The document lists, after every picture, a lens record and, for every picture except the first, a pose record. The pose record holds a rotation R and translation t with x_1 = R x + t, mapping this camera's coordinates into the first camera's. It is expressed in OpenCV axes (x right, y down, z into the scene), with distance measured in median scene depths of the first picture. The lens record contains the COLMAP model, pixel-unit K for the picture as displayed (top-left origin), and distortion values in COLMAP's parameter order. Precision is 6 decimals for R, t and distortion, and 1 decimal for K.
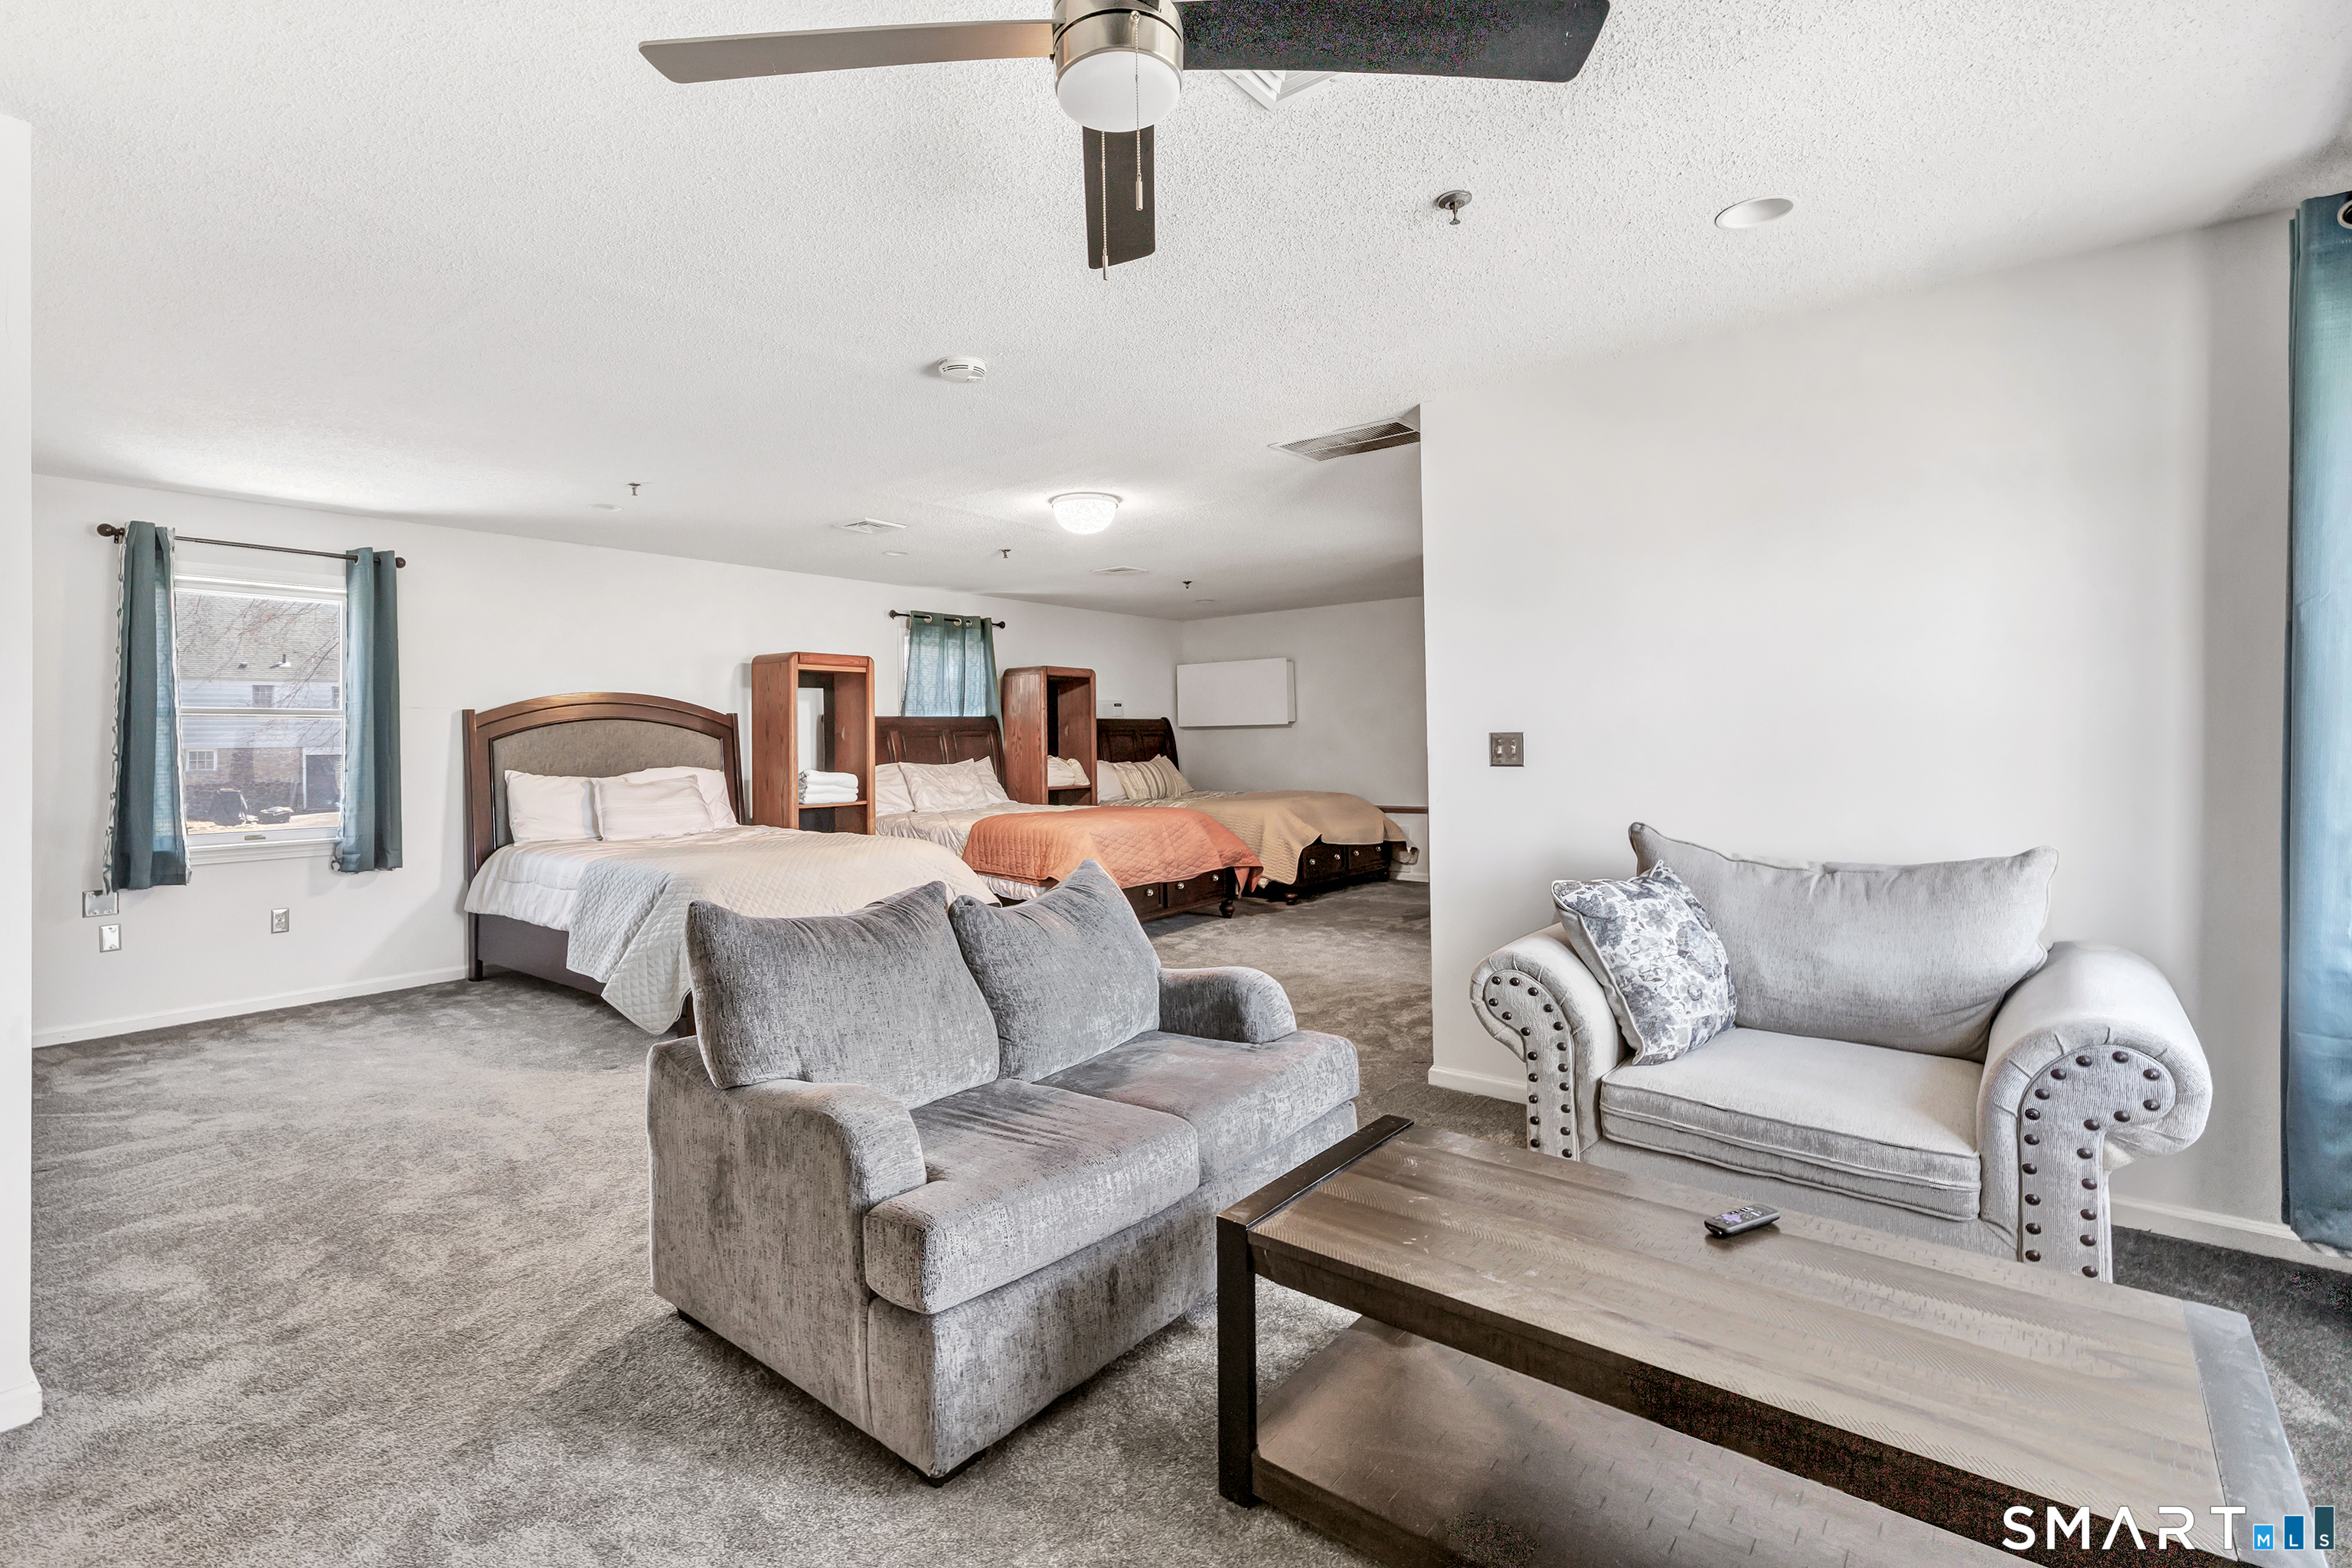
lens RADIAL K [[1134.9, 0, 1168.3], [0, 1134.9, 718.5], [0, 0, 1]] dist [0.000127, 0.000188]
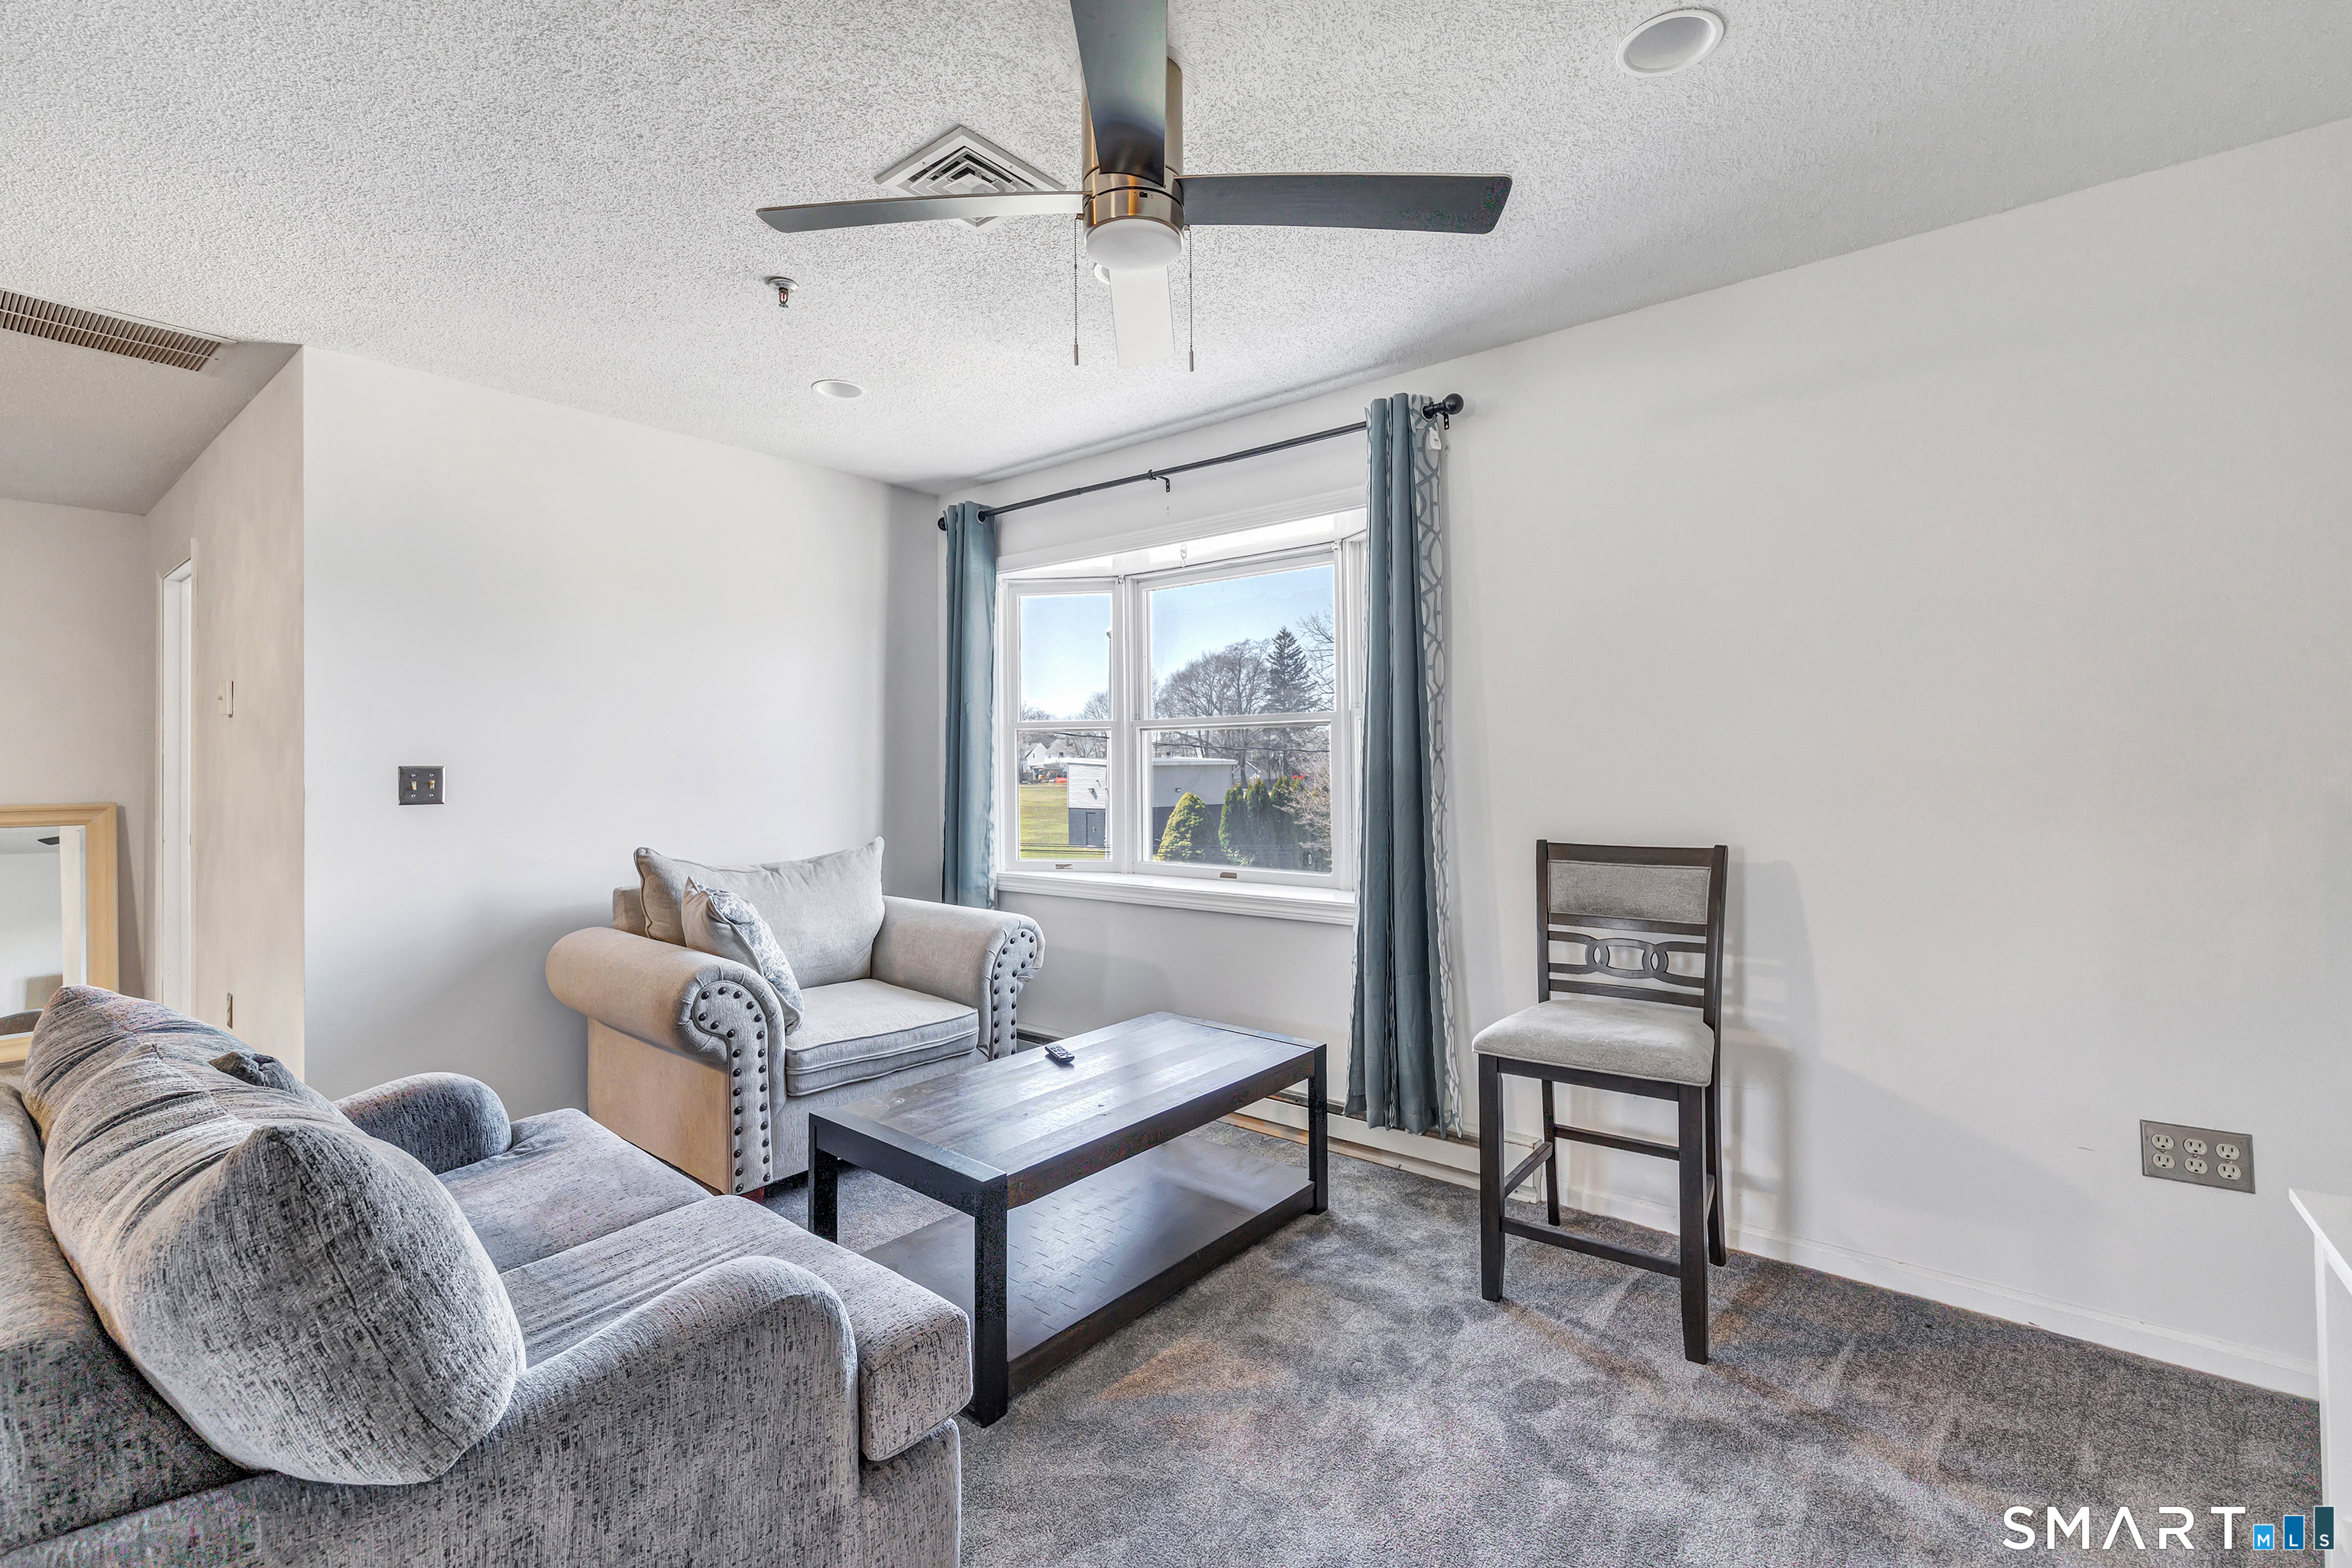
lens RADIAL K [[1016.3, 0, 1199.5], [0, 1016.3, 773.2], [0, 0, 1]] dist [-0.000669, -0.000219]
pose [[-0.027505, 0.007703, 0.999592, -0.598822], [-0.004099, 0.999961, -0.007818, 0.025940], [-0.999613, -0.004312, -0.027473, 0.503578]]
